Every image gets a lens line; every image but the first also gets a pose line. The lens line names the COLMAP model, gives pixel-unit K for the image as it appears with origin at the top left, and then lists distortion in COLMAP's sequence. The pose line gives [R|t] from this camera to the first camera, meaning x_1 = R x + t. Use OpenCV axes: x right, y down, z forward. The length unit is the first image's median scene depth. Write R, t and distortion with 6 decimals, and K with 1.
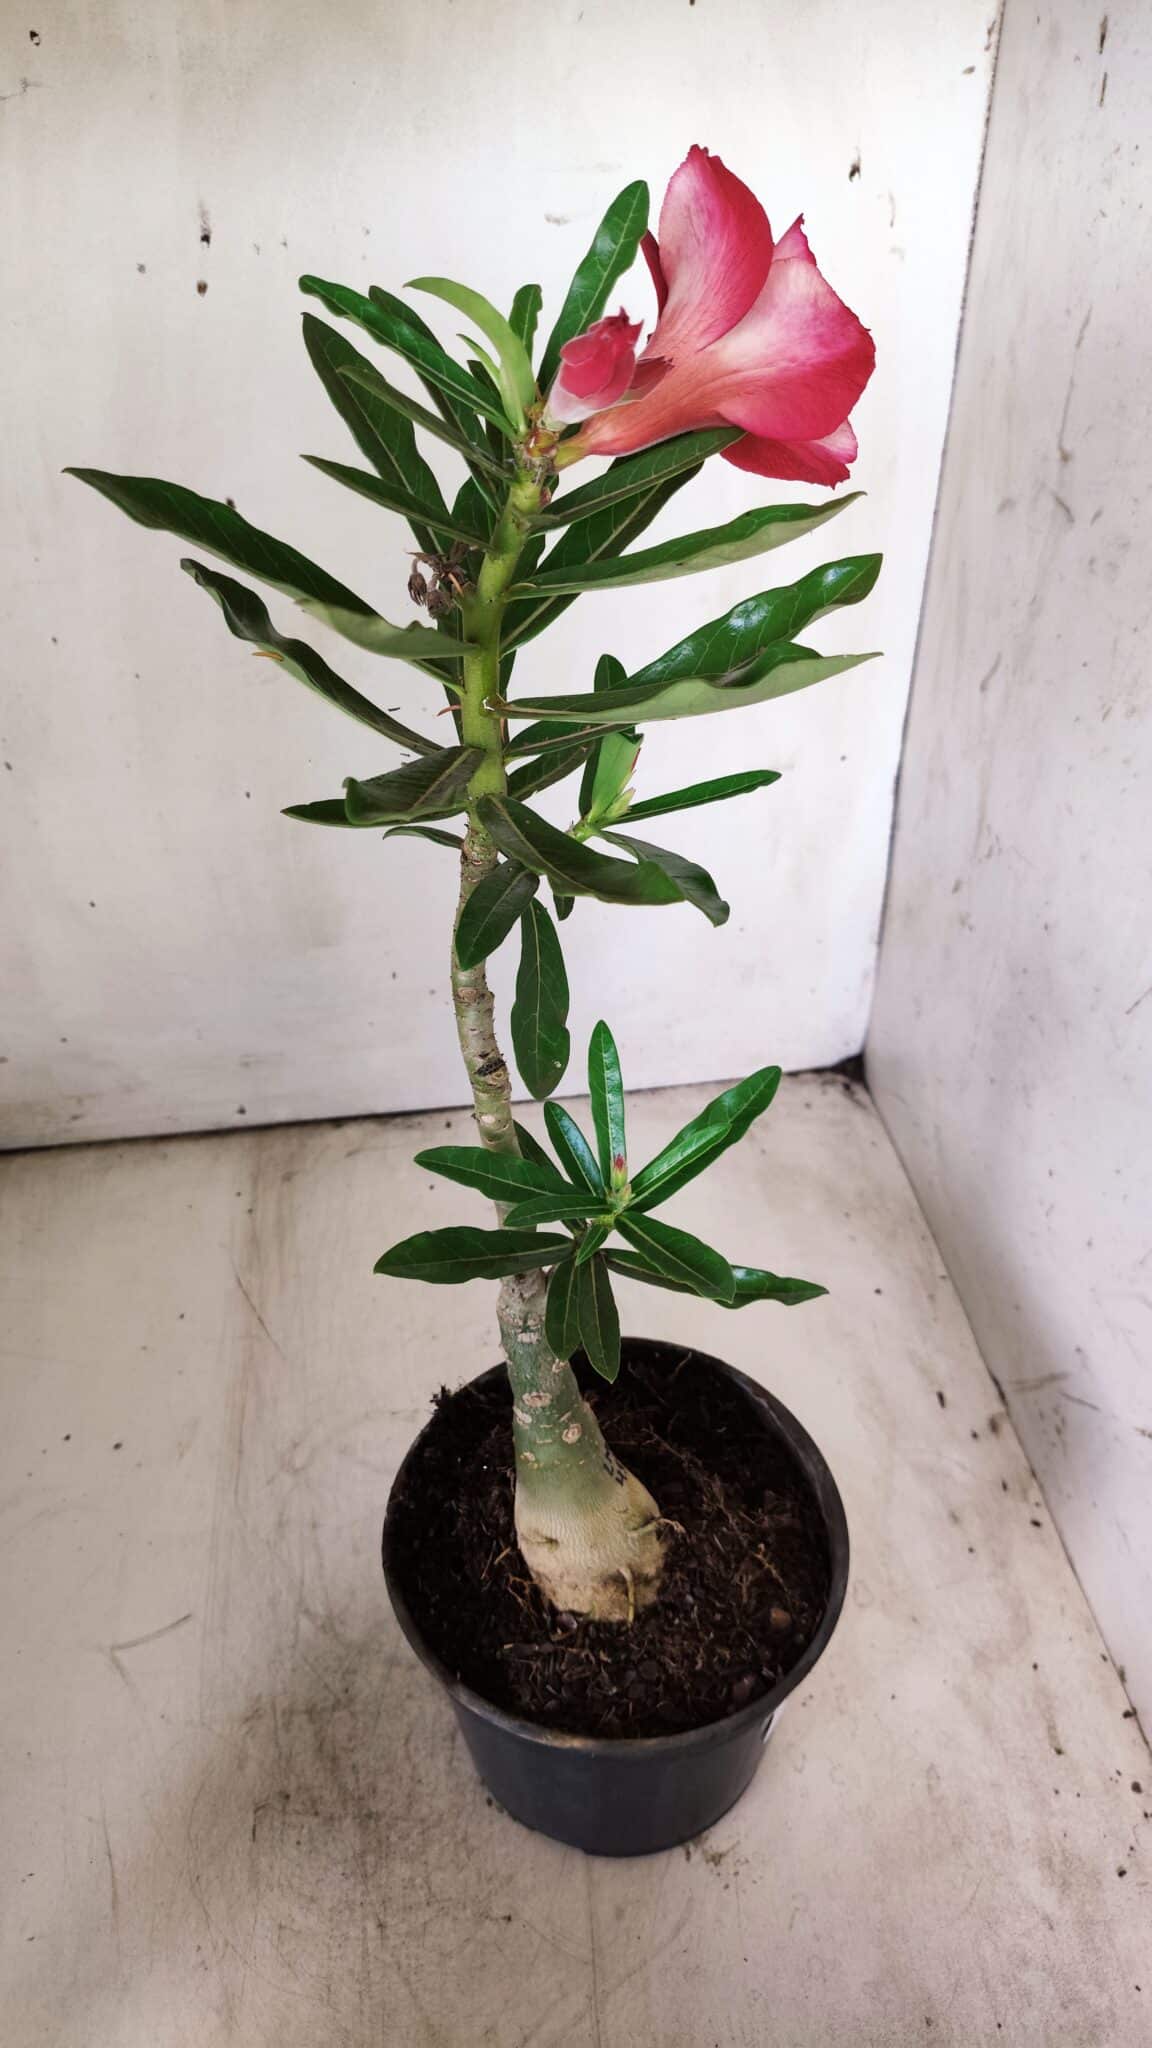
lens RADIAL K [[1568.6, 0, 593.0], [0, 1568.6, 1022.4], [0, 0, 1]] dist [0.033553, -0.081985]
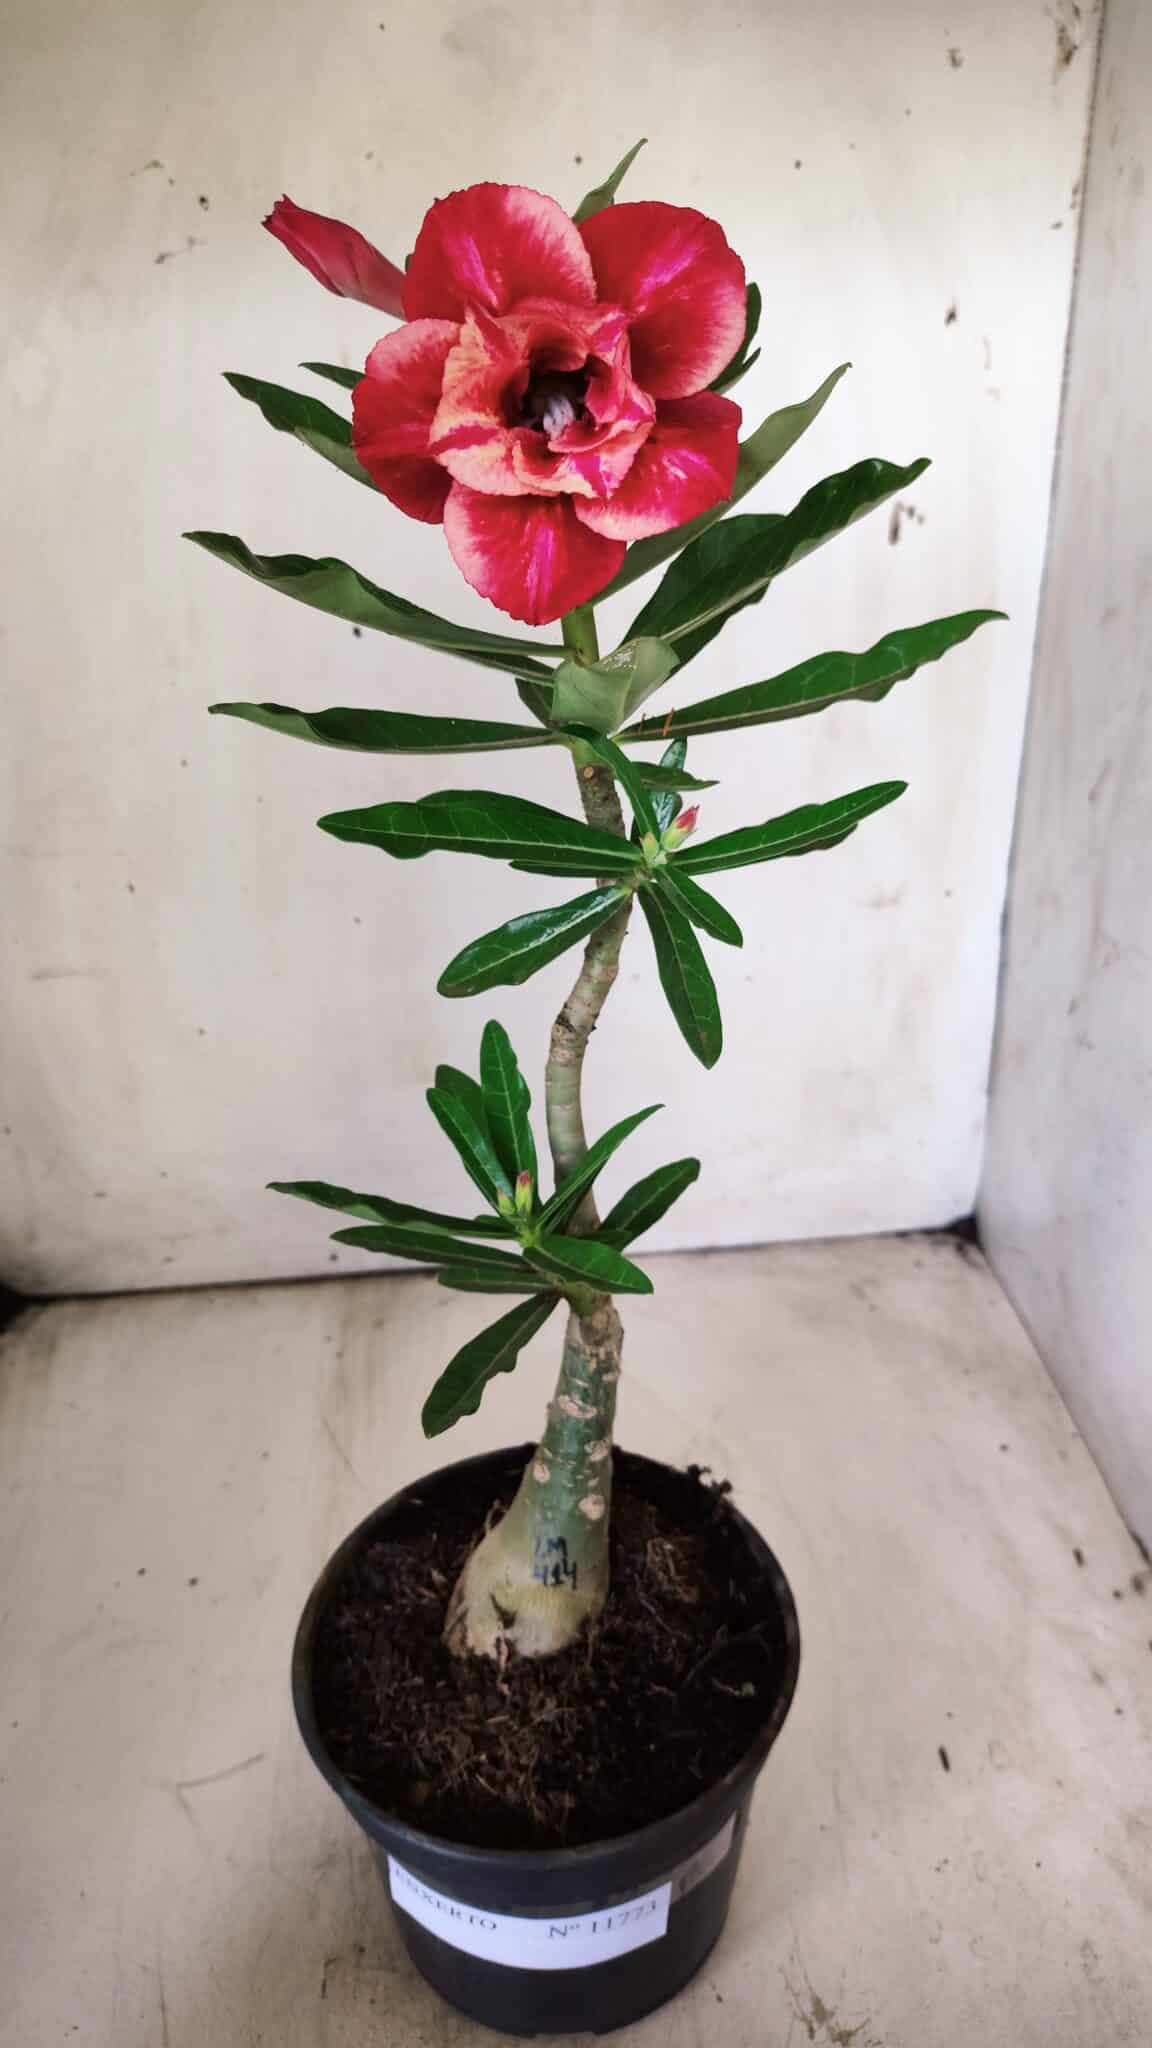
lens RADIAL K [[1568.6, 0, 583.0], [0, 1568.6, 1039.8], [0, 0, 1]] dist [0.033553, -0.081985]
pose [[0.998255, 0.004922, -0.058840, -0.017479], [-0.015665, 0.982888, -0.183535, 0.140557], [0.056929, 0.184137, 0.981251, 0.030123]]
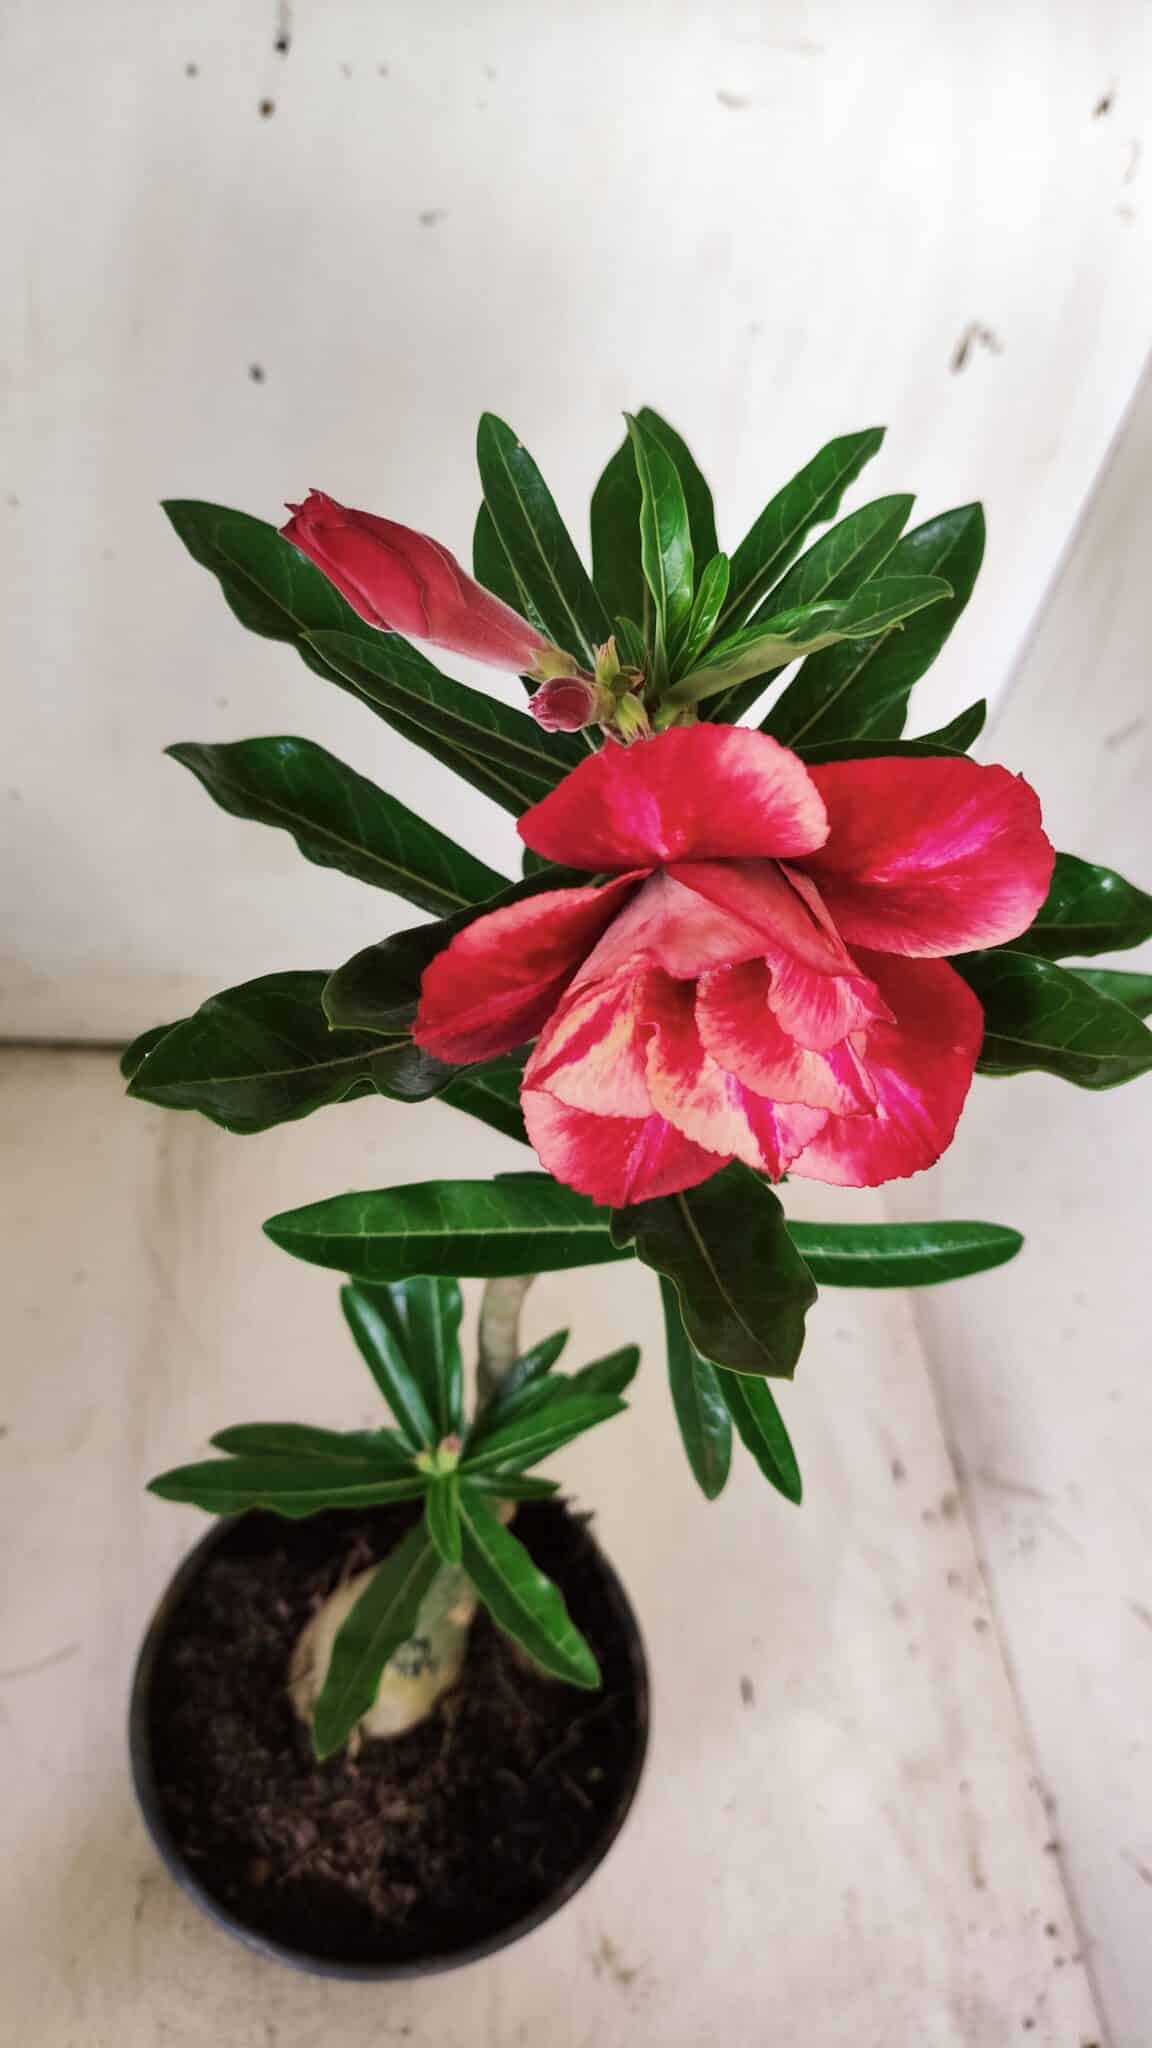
lens RADIAL K [[1568.6, 0, 596.4], [0, 1568.6, 1025.9], [0, 0, 1]] dist [0.033553, -0.081985]
pose [[0.985281, 0.131350, 0.109398, -0.114575], [-0.148484, 0.974710, 0.167012, -0.182753], [-0.084694, -0.180798, 0.979867, 0.158249]]
